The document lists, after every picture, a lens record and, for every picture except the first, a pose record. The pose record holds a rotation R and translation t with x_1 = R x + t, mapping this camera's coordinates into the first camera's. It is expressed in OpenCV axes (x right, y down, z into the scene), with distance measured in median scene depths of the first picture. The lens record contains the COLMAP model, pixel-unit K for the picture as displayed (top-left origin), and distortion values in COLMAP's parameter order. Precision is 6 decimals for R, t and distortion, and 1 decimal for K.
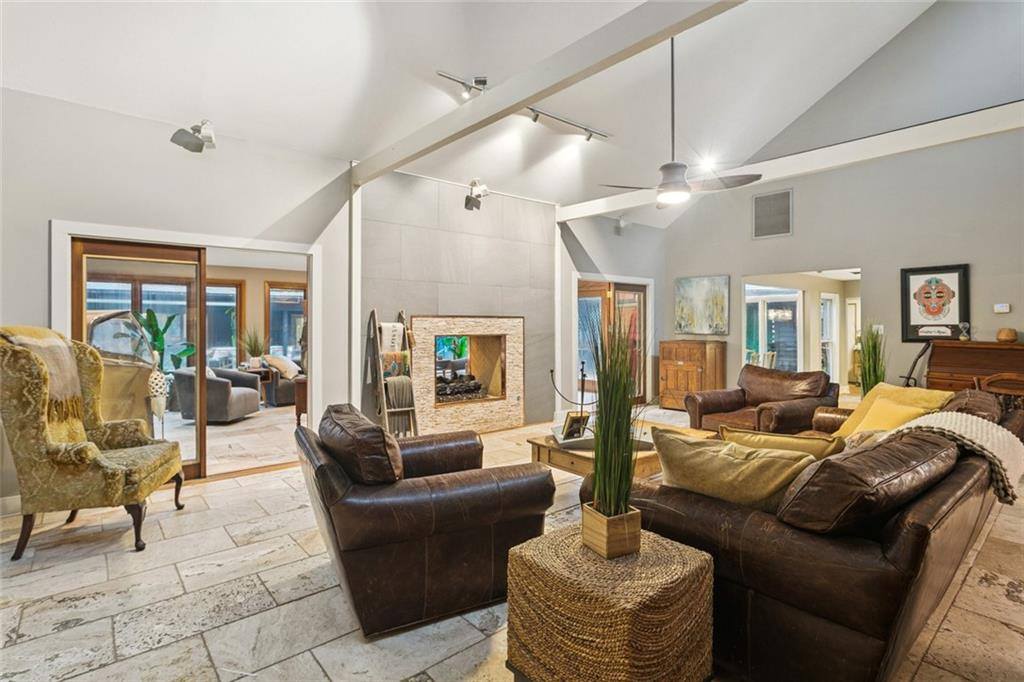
lens RADIAL K [[507.9, 0, 512.0], [0, 507.9, 341.0], [0, 0, 1]] dist [-0.002446, -0.000510]
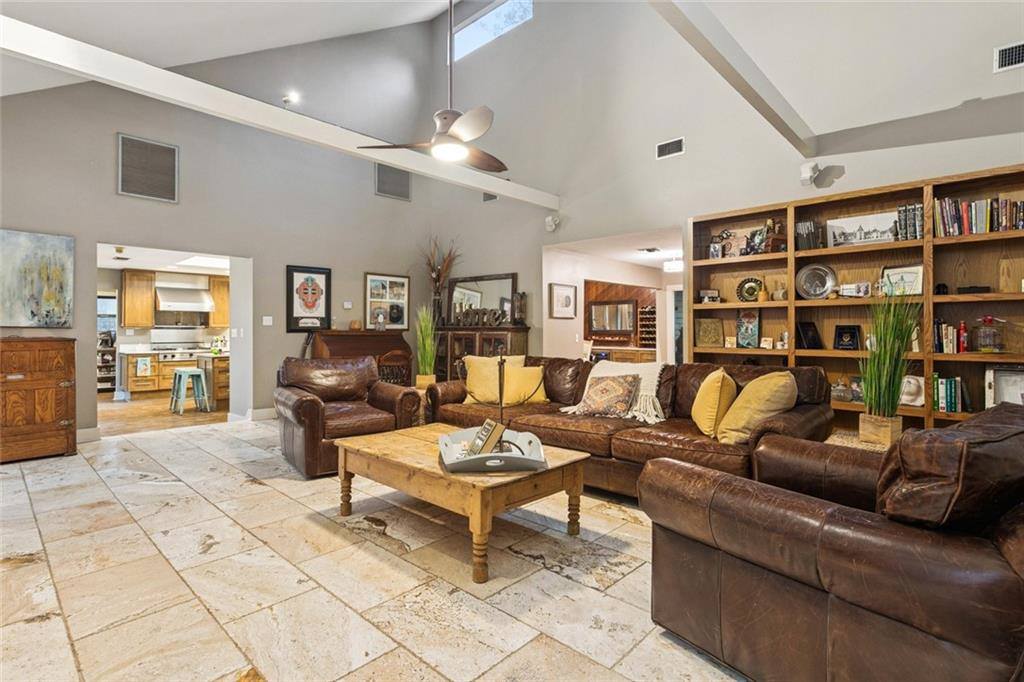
lens RADIAL K [[504.0, 0, 499.1], [0, 504.0, 334.4], [0, 0, 1]] dist [-0.000068, 0.000015]
pose [[-0.097288, -0.010403, 0.995202, -0.355947], [0.027997, 0.999521, 0.013185, 0.004728], [-0.994862, 0.029146, -0.096951, 0.667113]]
